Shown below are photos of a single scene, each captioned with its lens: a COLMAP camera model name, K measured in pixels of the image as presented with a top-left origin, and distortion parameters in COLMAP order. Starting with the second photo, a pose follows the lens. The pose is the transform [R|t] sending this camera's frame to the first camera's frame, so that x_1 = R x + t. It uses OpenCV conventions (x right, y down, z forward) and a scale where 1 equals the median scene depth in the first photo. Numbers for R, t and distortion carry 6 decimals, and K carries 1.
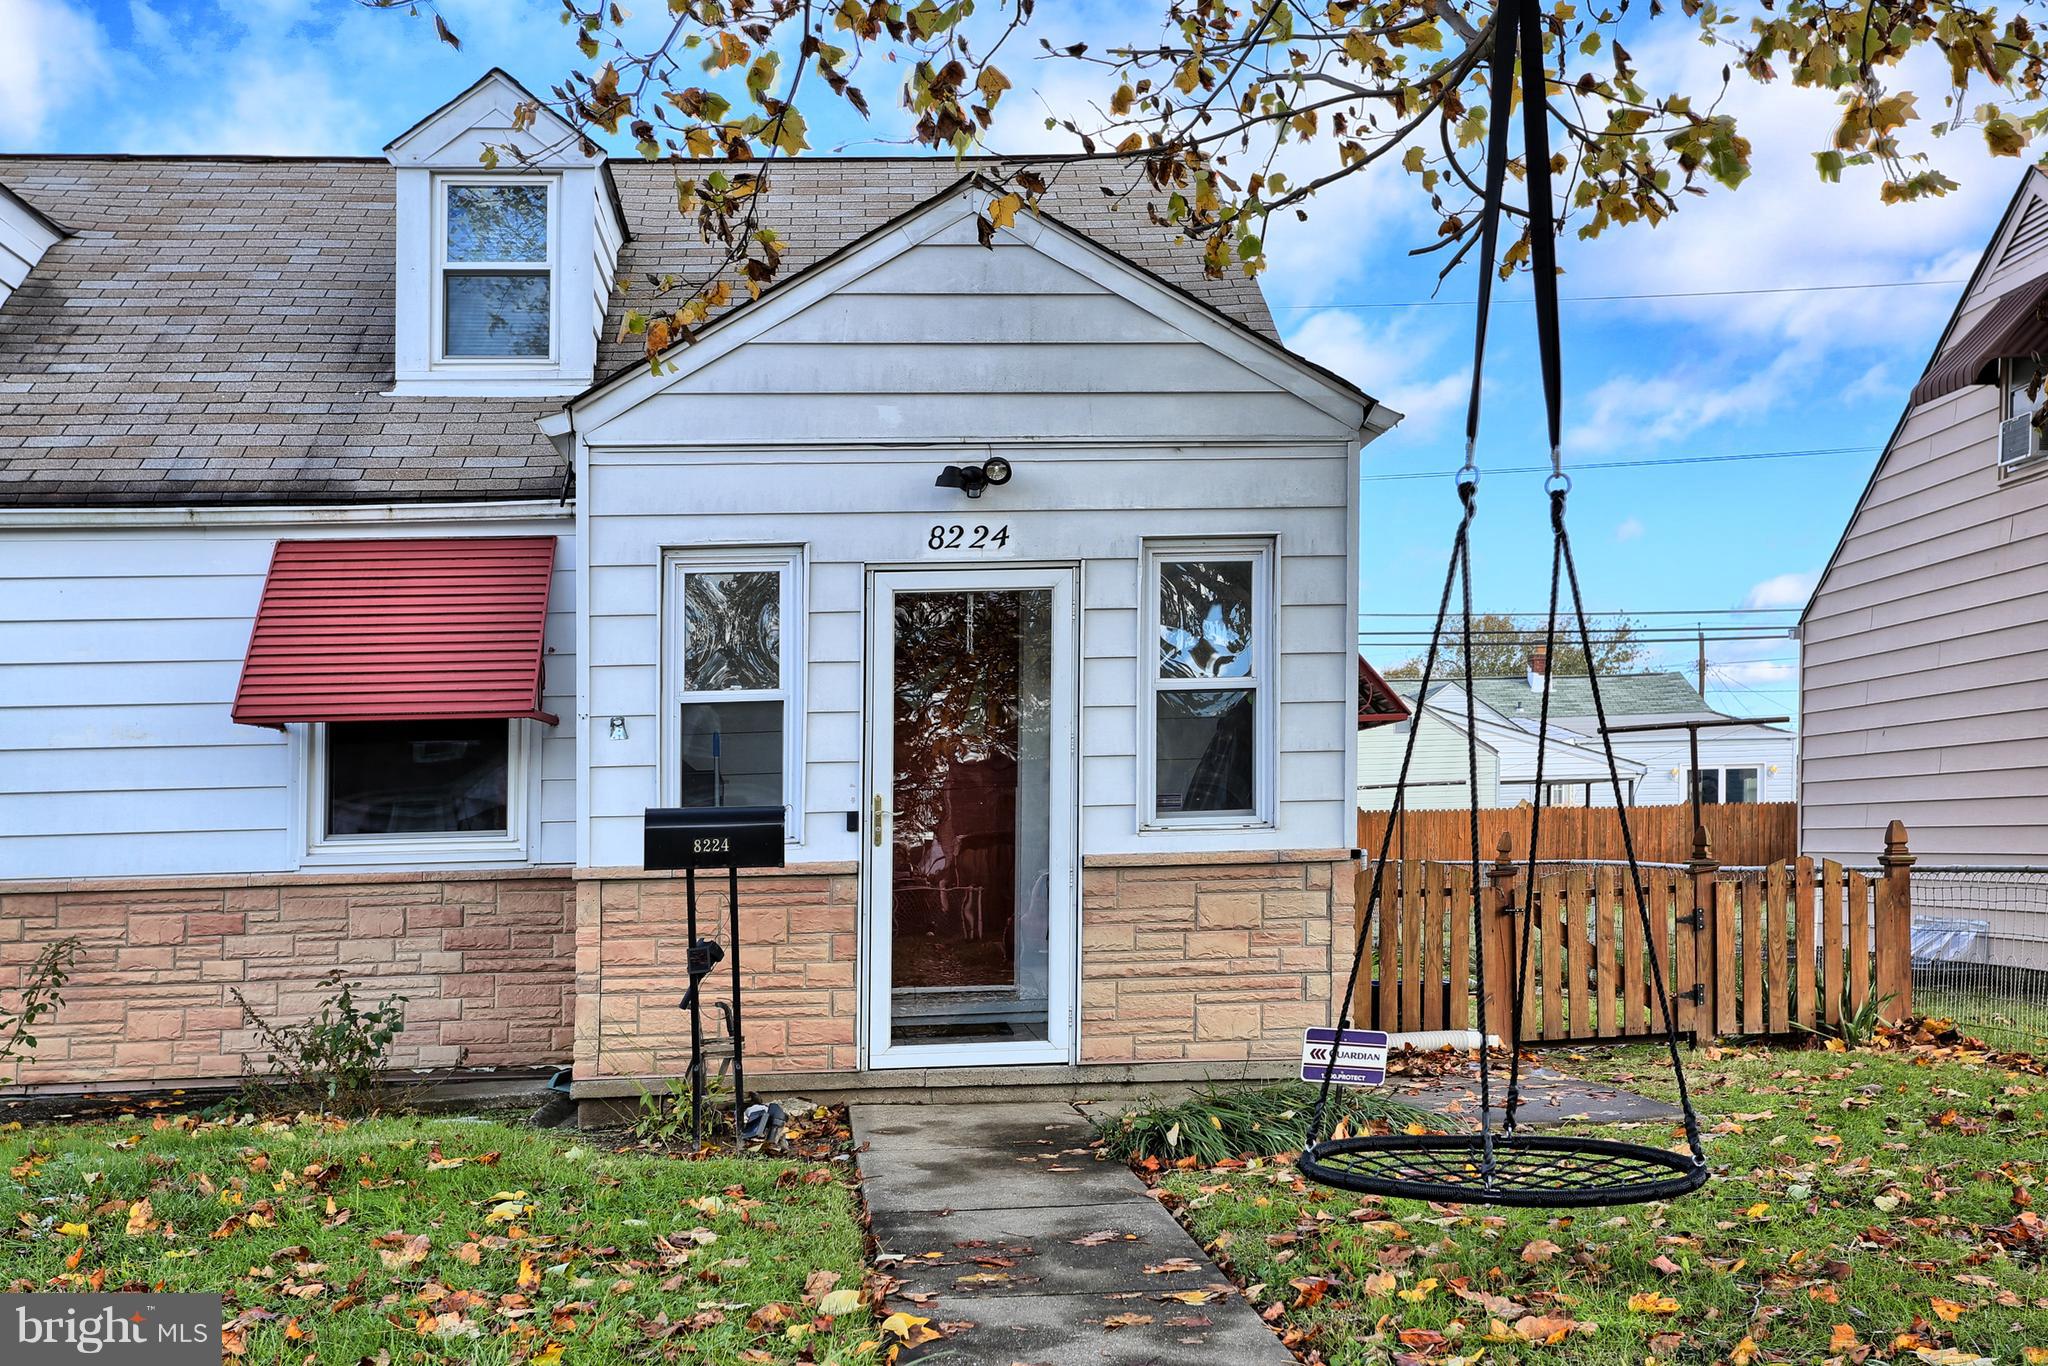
lens RADIAL K [[2199.6, 0, 1019.0], [0, 2199.6, 669.1], [0, 0, 1]] dist [0.051545, 0.000000]
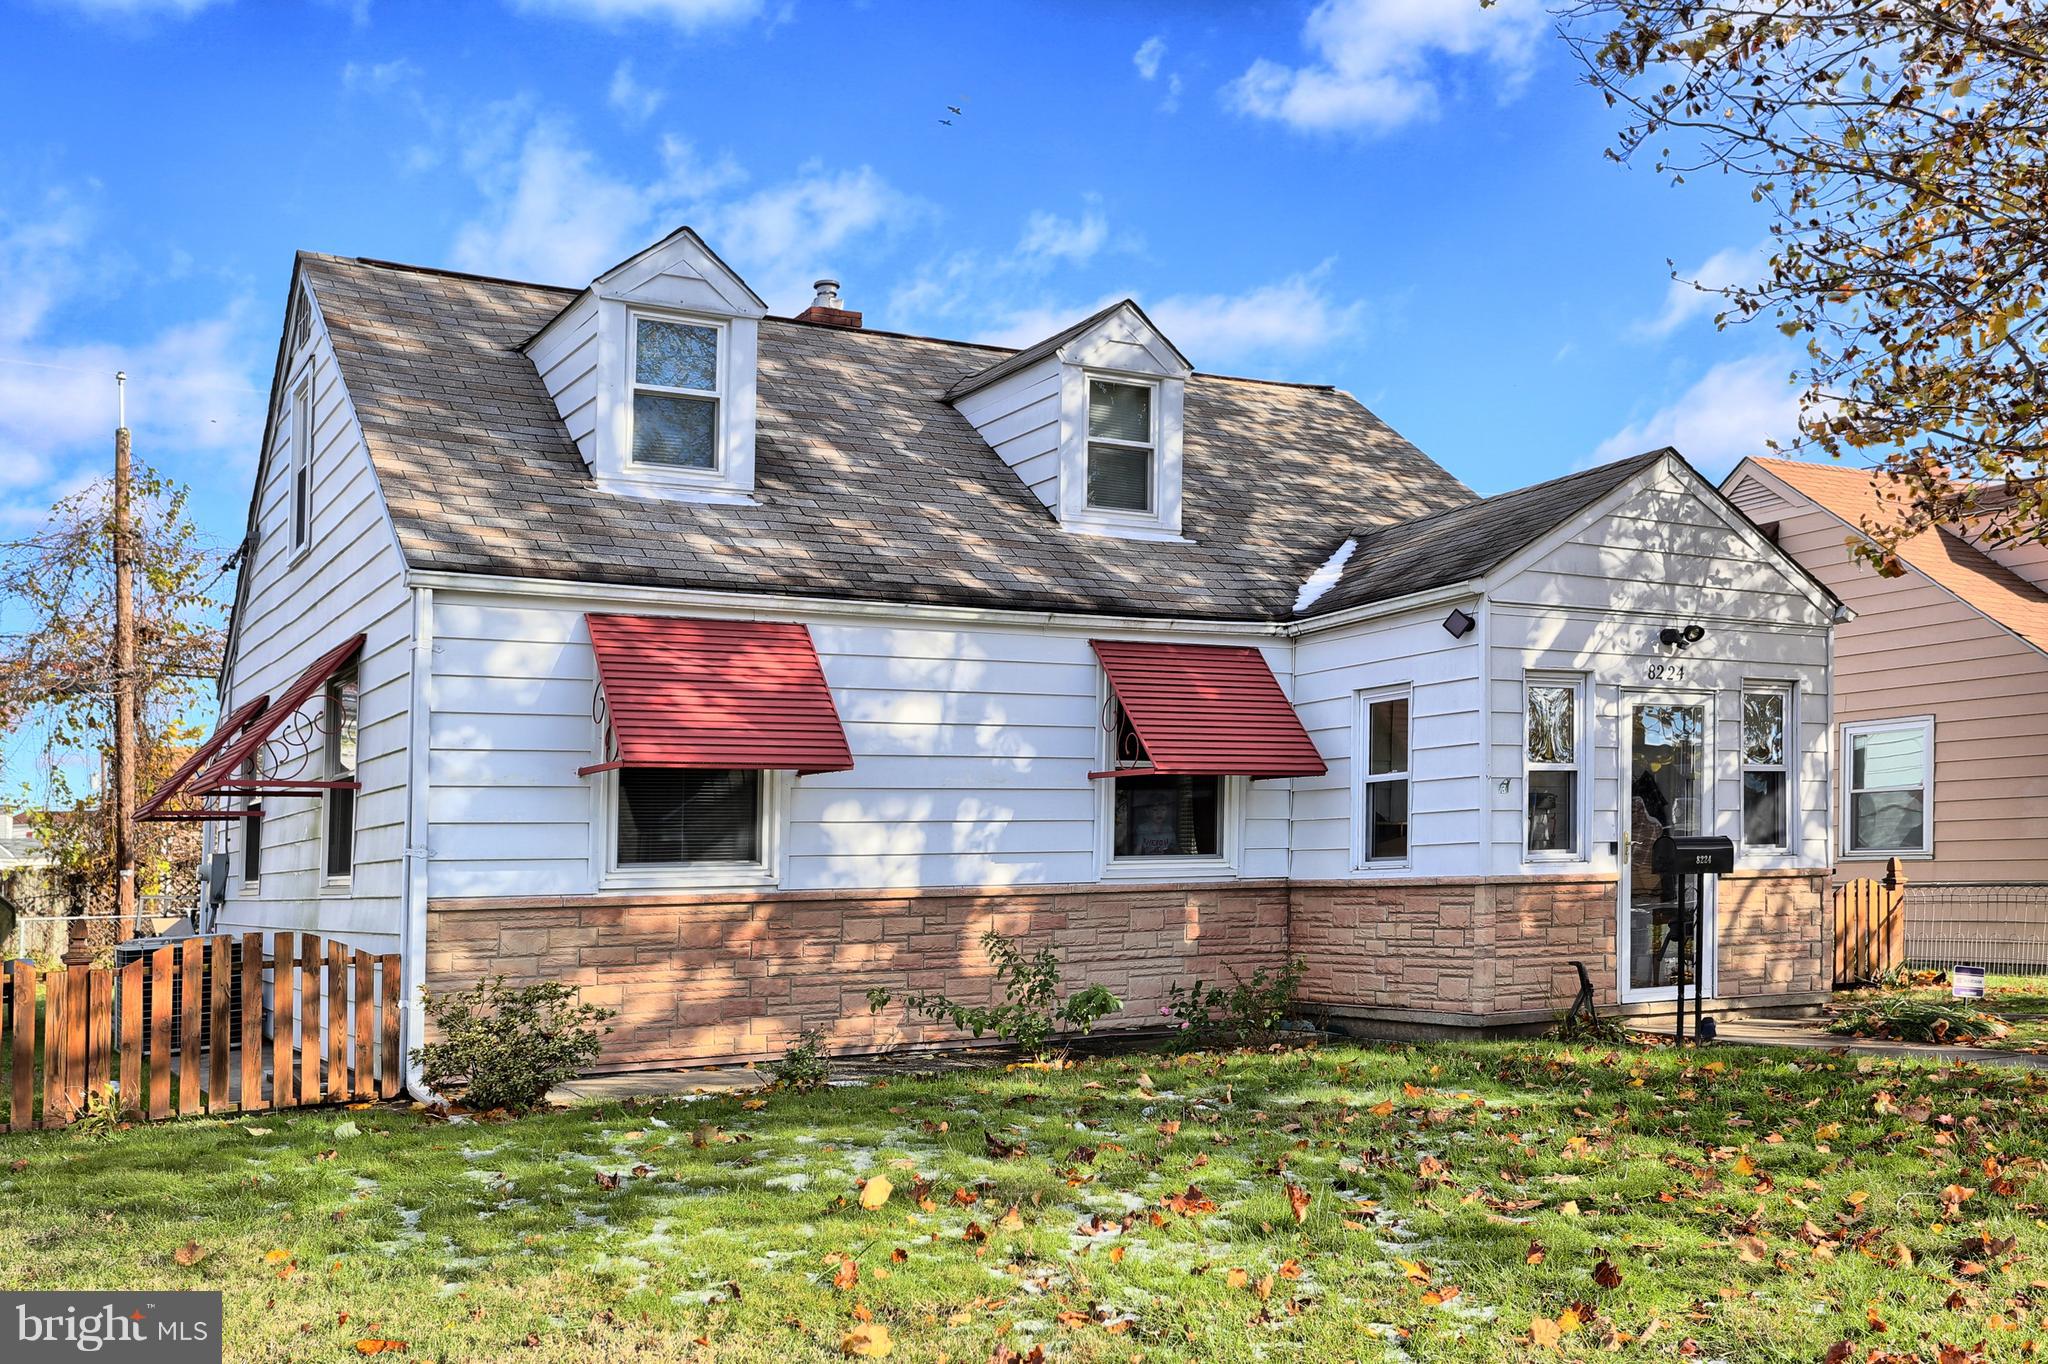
lens RADIAL K [[2016.6, 0, 1015.8], [0, 2016.6, 679.8], [0, 0, 1]] dist [-0.009450, 0.000000]
pose [[0.904529, 0.045551, 0.423973, -0.974752], [-0.034100, 0.998821, -0.034561, 0.011644], [-0.425047, 0.016804, 0.905015, -0.119846]]
